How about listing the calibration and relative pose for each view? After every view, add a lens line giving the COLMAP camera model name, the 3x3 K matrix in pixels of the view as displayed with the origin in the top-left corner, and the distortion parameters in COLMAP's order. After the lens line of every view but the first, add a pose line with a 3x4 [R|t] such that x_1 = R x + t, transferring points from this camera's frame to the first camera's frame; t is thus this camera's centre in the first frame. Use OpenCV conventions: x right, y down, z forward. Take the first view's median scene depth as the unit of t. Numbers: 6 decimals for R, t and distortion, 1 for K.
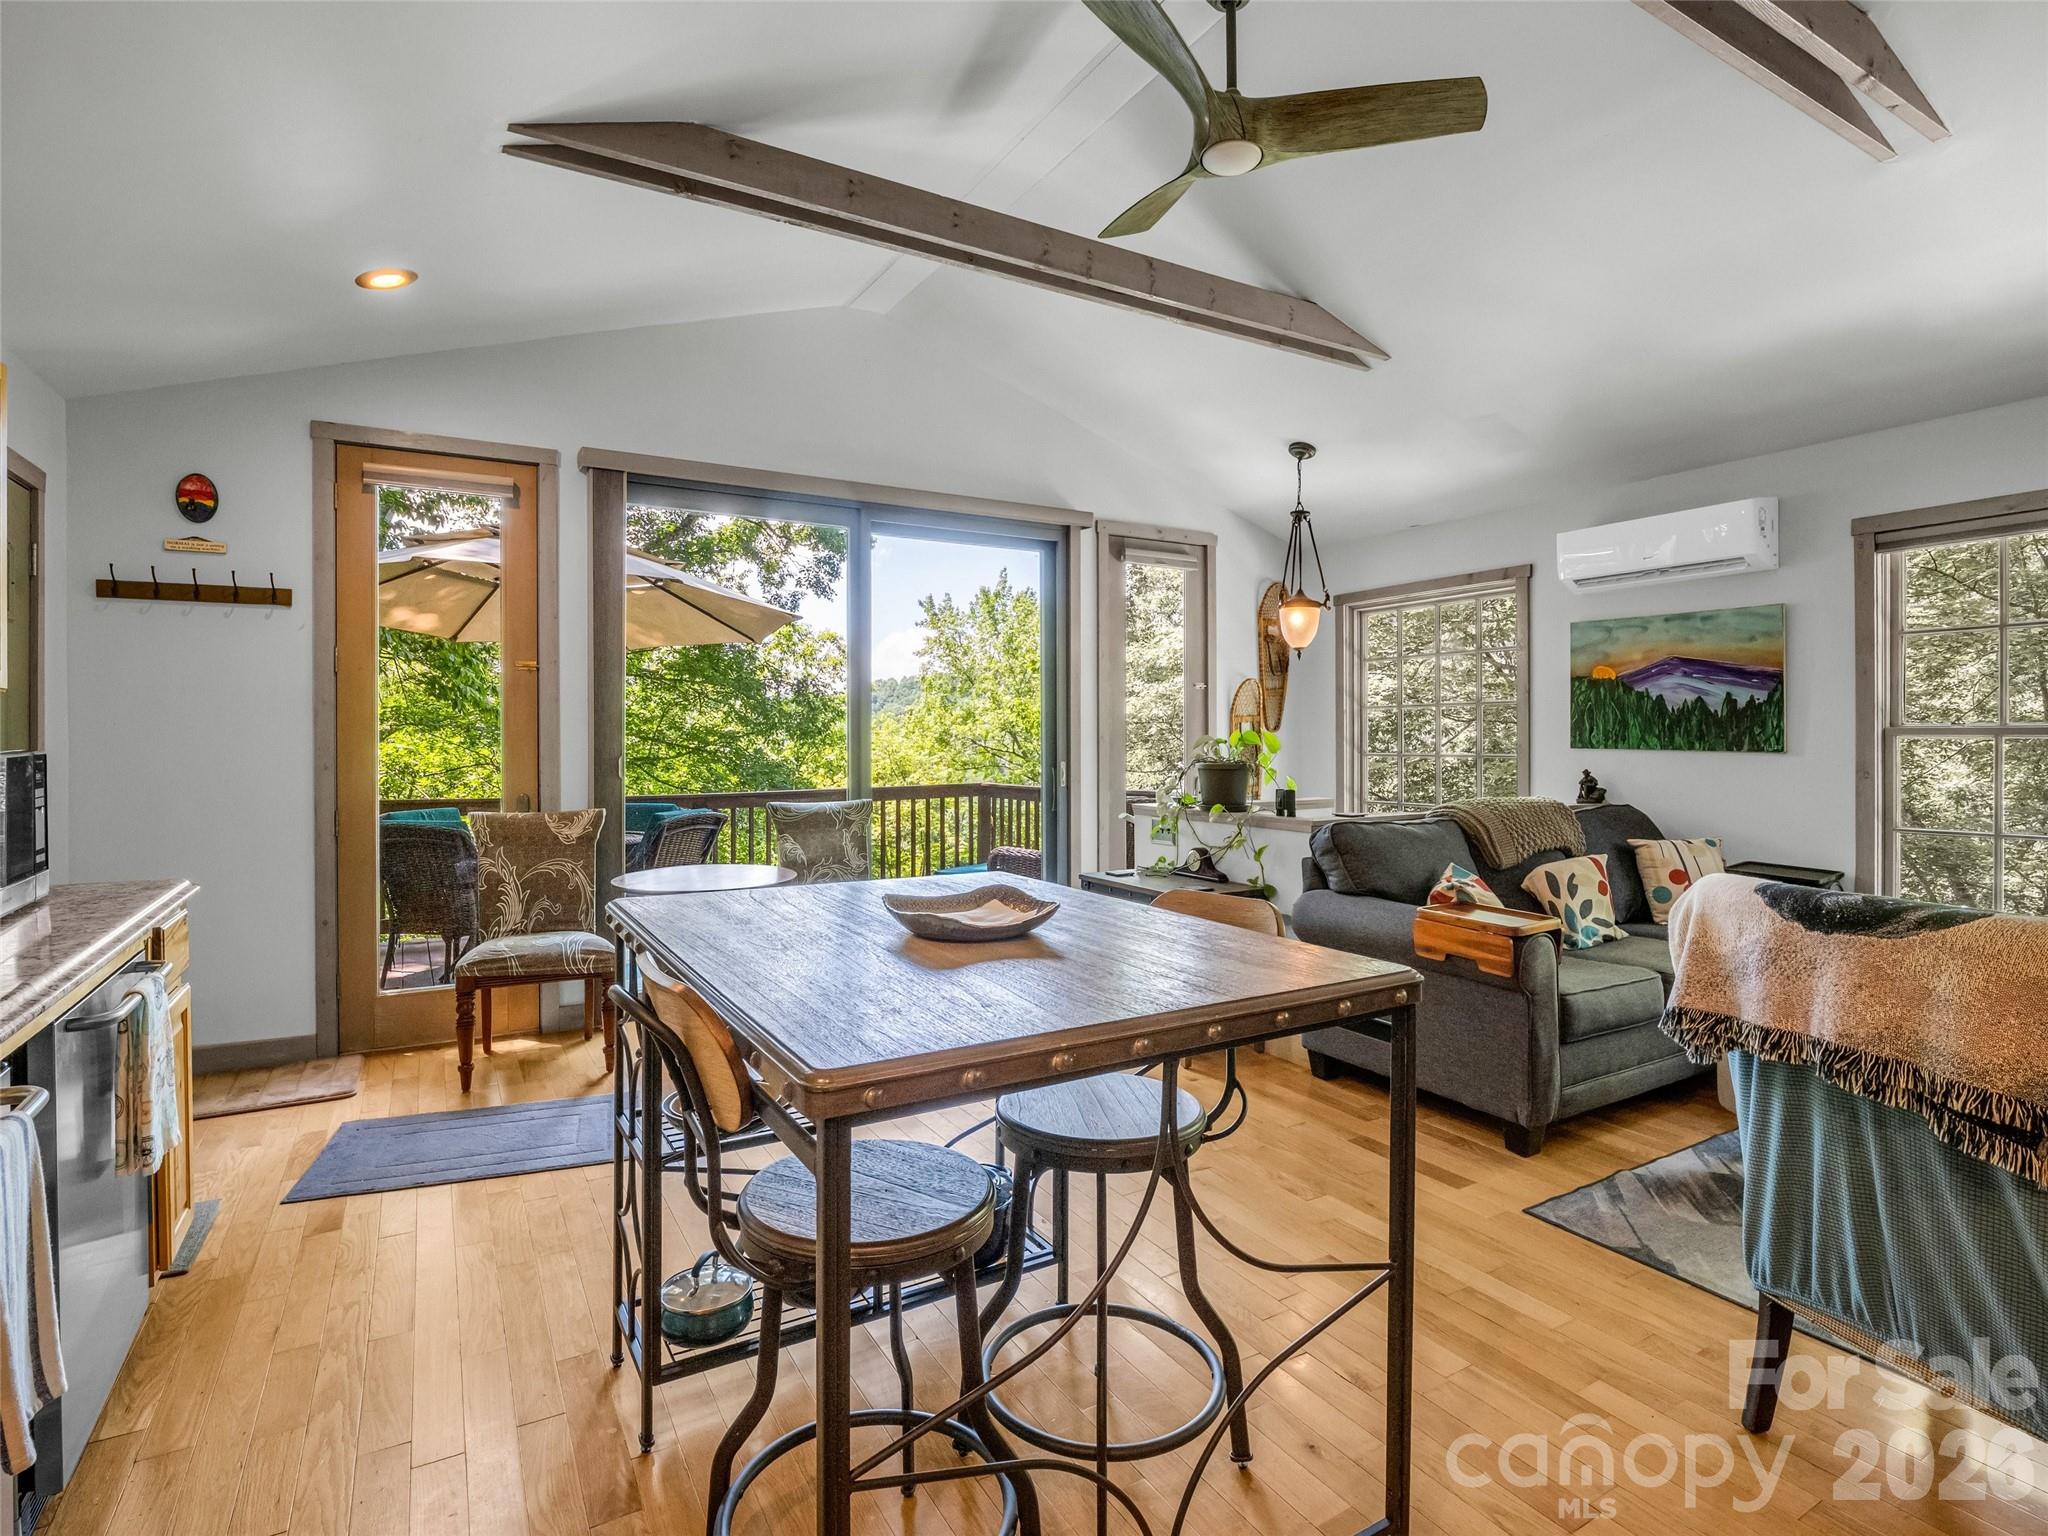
lens RADIAL K [[1024.8, 0, 1010.7], [0, 1024.8, 742.7], [0, 0, 1]] dist [-0.022633, 0.003276]
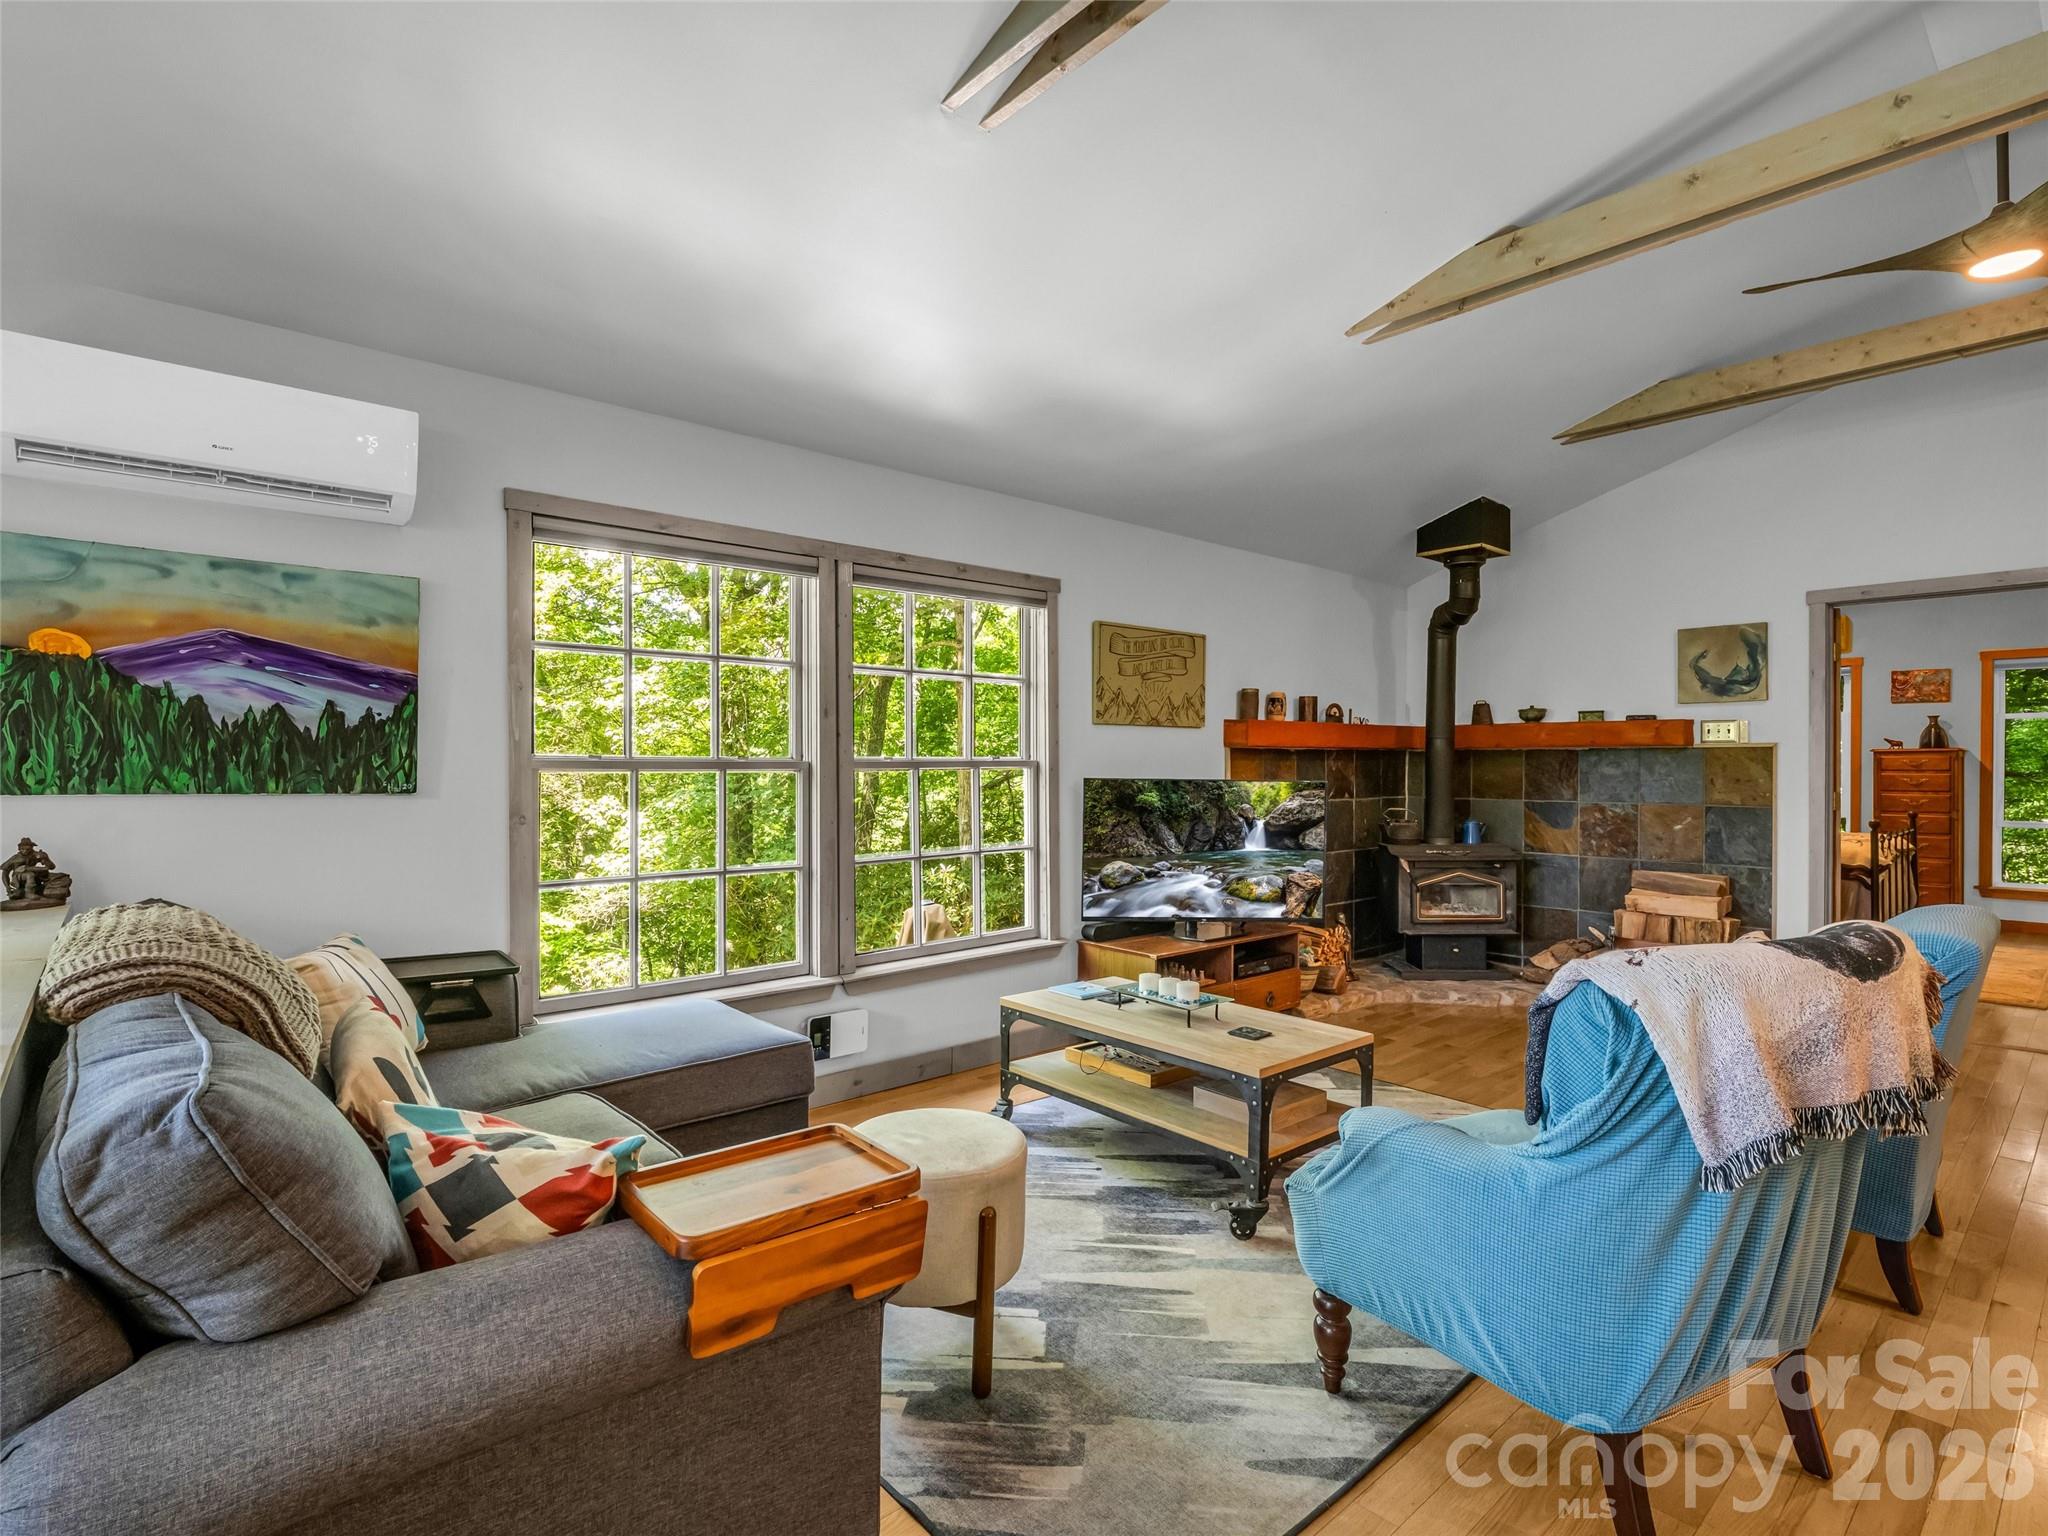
lens RADIAL K [[1024.8, 0, 949.2], [0, 1024.8, 761.3], [0, 0, 1]] dist [-0.022633, 0.003276]
pose [[-0.183280, 0.006759, 0.983038, 0.012033], [0.002422, 0.999976, -0.006424, -0.006359], [-0.983058, 0.001204, -0.183292, 0.705479]]
